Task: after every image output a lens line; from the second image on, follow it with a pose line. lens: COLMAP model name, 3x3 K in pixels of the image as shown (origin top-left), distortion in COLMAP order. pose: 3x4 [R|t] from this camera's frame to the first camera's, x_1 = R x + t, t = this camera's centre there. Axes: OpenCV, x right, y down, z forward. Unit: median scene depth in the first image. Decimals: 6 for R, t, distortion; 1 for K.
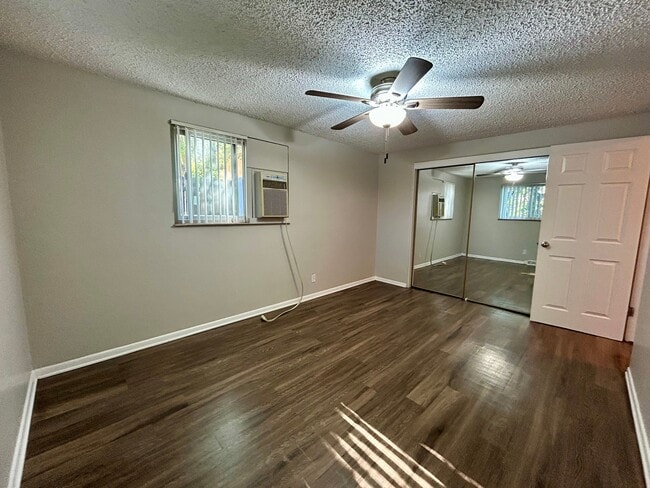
lens RADIAL K [[263.4, 0, 324.4], [0, 263.4, 243.3], [0, 0, 1]] dist [0.001873, 0.000740]
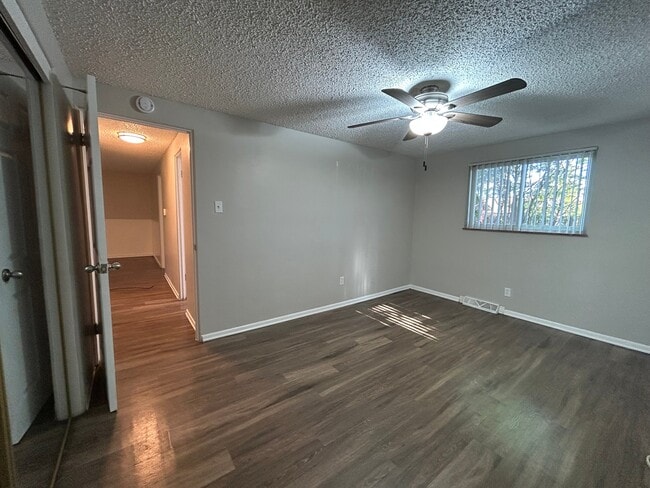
lens RADIAL K [[263.4, 0, 324.4], [0, 263.4, 243.3], [0, 0, 1]] dist [0.001873, 0.000740]
pose [[-0.990544, -0.055010, 0.125681, 0.487989], [-0.024862, 0.972899, 0.229891, -0.261843], [-0.134921, 0.224593, -0.965067, 2.153259]]
